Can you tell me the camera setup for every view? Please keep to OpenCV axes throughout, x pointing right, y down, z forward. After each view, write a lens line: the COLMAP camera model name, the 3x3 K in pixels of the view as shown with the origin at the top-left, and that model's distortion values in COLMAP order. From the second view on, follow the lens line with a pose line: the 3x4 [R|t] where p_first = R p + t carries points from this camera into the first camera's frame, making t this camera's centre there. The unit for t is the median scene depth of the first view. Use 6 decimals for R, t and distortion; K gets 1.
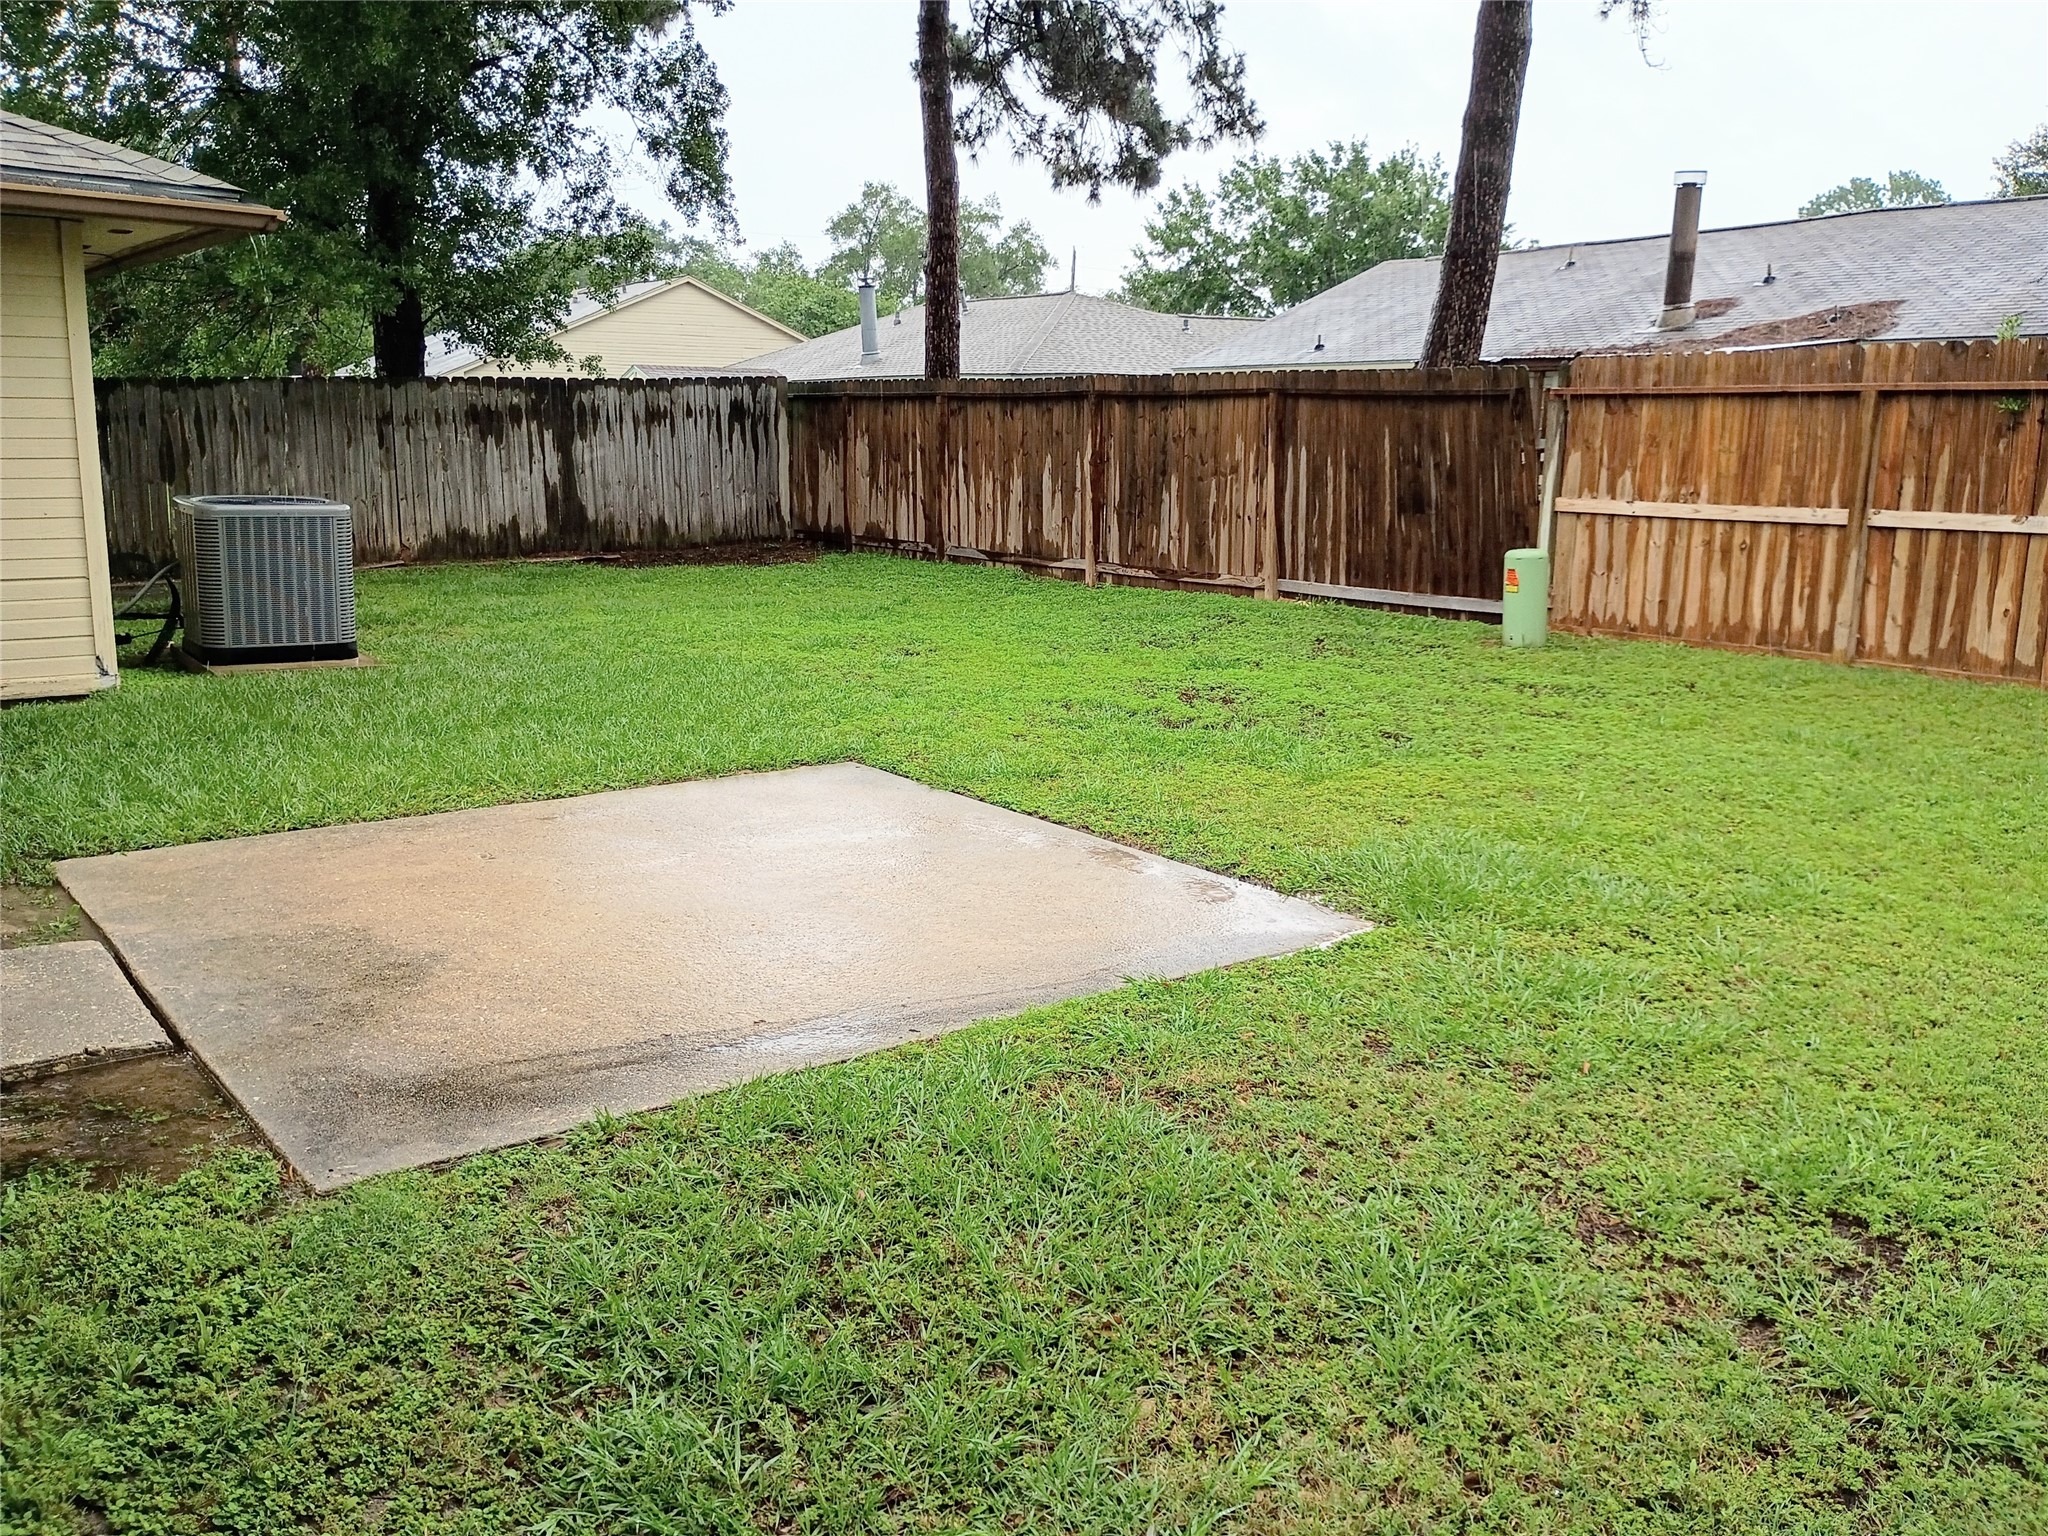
lens RADIAL K [[1712.7, 0, 1017.4], [0, 1712.7, 759.6], [0, 0, 1]] dist [0.047524, -0.058177]
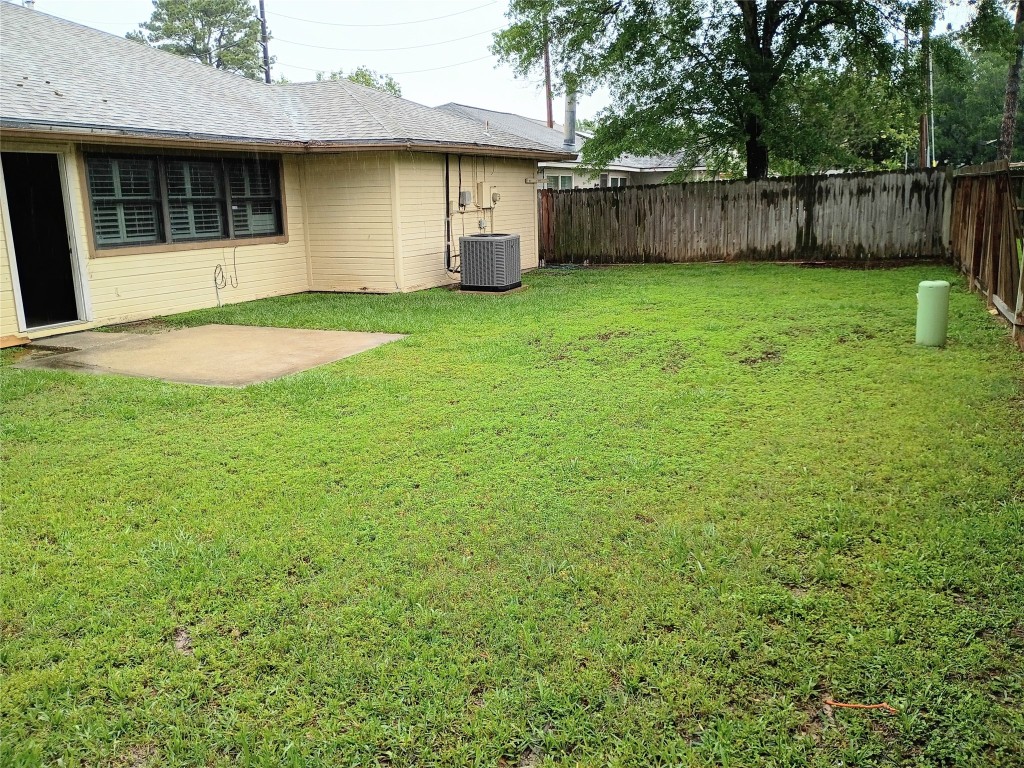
lens RADIAL K [[856.3, 0, 513.4], [0, 856.3, 381.3], [0, 0, 1]] dist [0.047524, -0.058177]
pose [[0.478622, 0.162197, -0.862910, 0.496680], [-0.141813, 0.984166, 0.106331, -0.037599], [0.866493, 0.071479, 0.494045, 0.198726]]
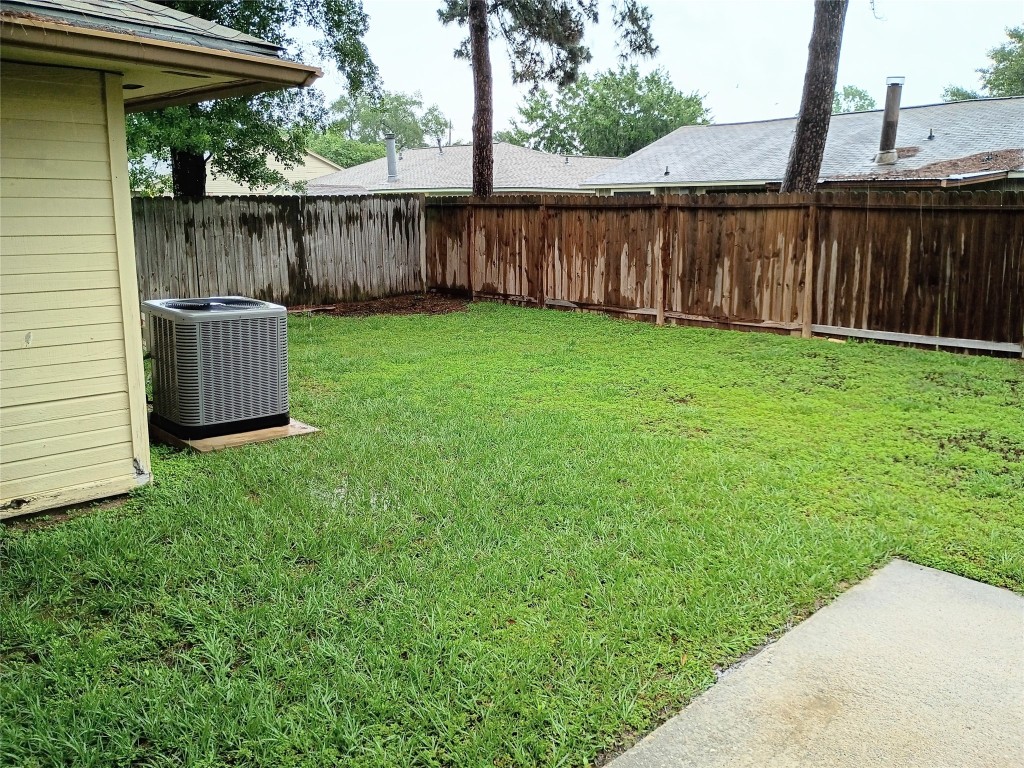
lens RADIAL K [[856.3, 0, 513.8], [0, 856.3, 383.2], [0, 0, 1]] dist [0.047524, -0.058177]
pose [[0.992033, -0.030054, 0.122341, -0.170002], [0.029149, 0.999533, 0.009175, -0.052010], [-0.122560, -0.005536, 0.992446, 0.195376]]
